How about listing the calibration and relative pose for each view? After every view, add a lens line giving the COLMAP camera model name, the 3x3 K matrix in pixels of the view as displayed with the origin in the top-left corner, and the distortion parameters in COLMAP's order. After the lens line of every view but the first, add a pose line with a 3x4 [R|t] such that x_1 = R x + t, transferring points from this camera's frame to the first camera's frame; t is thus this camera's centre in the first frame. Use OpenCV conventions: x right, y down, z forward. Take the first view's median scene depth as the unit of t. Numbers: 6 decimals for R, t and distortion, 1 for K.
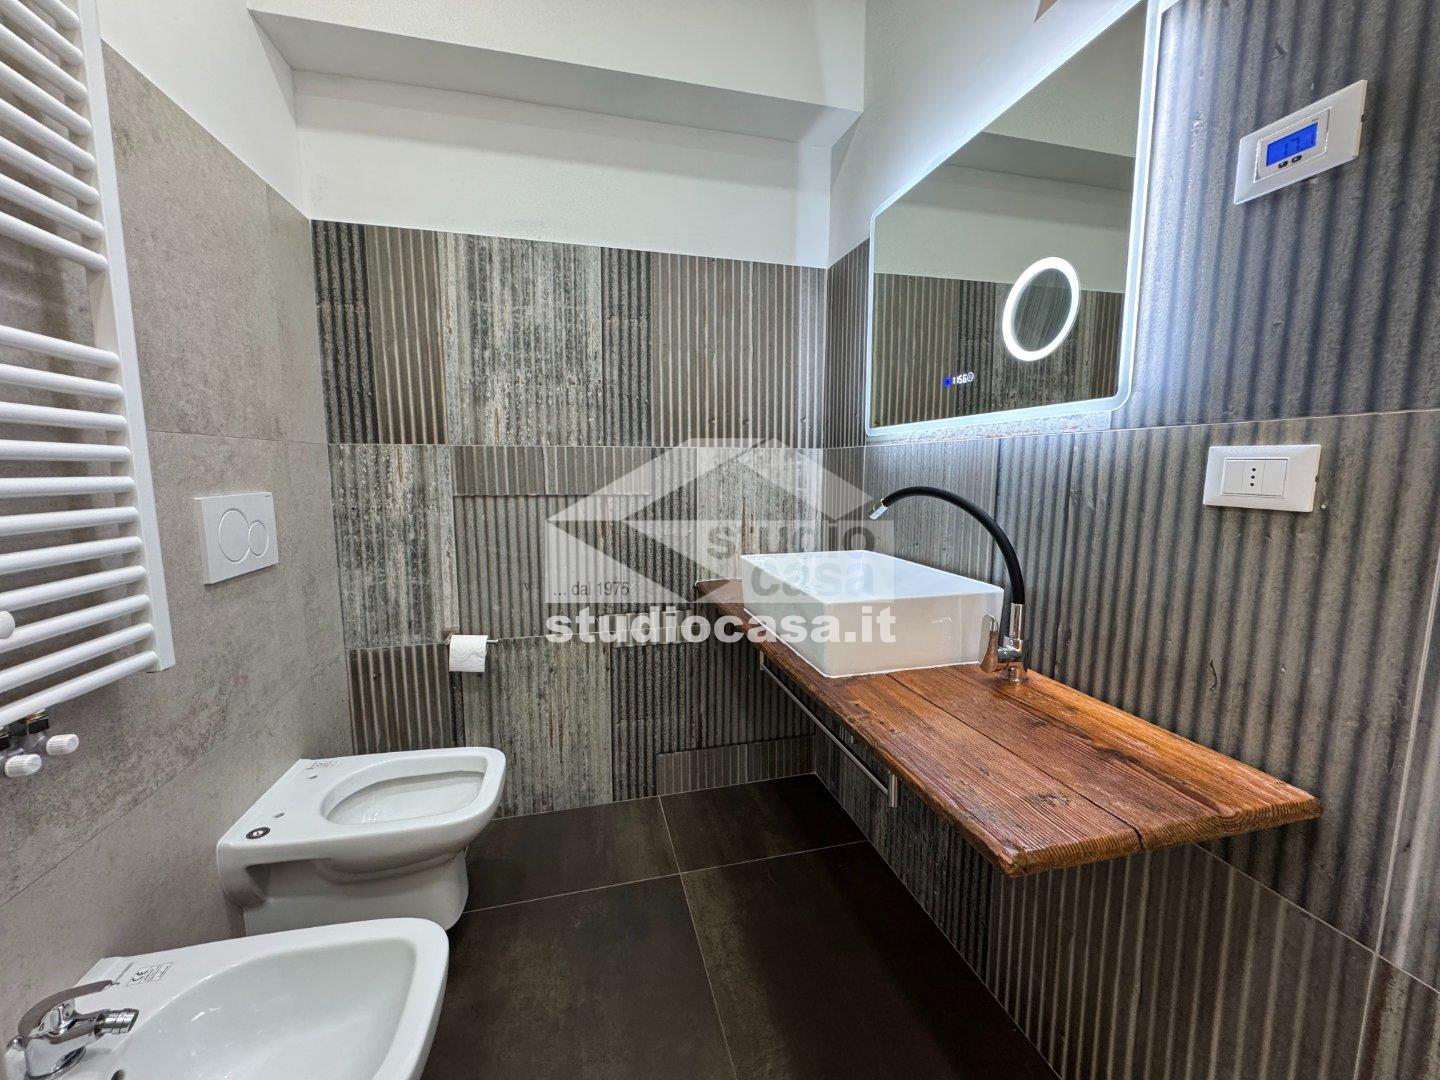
lens RADIAL K [[576.1, 0, 718.3], [0, 576.1, 536.7], [0, 0, 1]] dist [-0.000327, -0.000566]
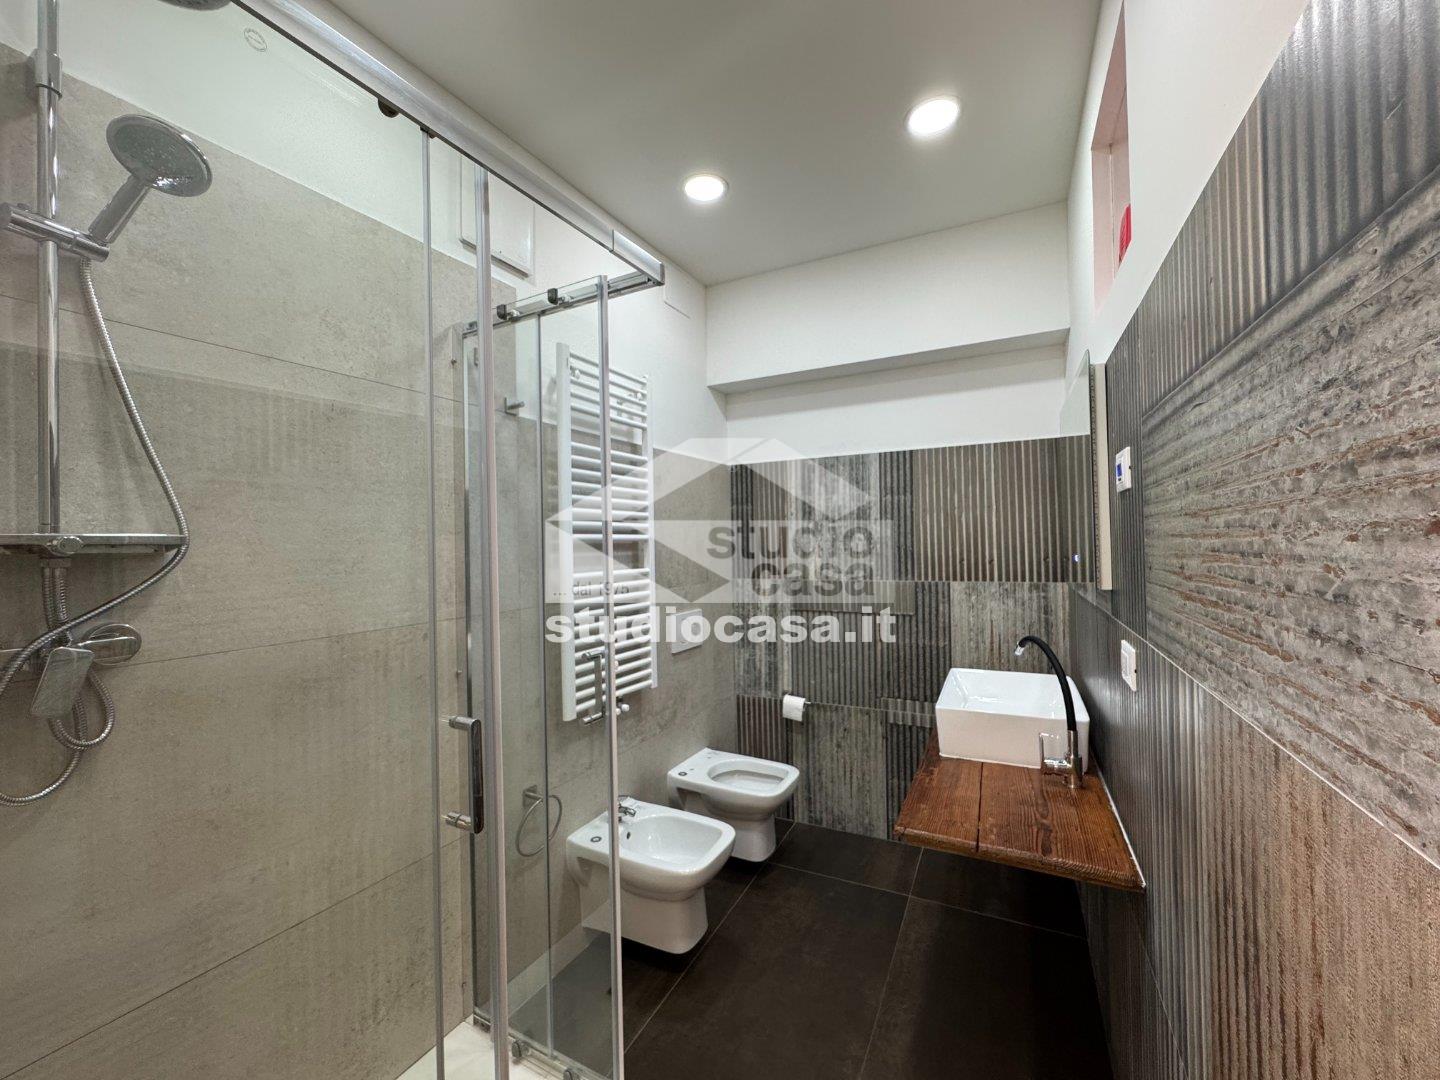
lens RADIAL K [[576.1, 0, 720.7], [0, 576.1, 536.8], [0, 0, 1]] dist [-0.000327, -0.000566]
pose [[0.755934, -0.024184, -0.654202, 0.480217], [-0.058653, 0.992797, -0.104474, -0.093837], [0.652016, 0.117346, 0.749070, -0.404275]]
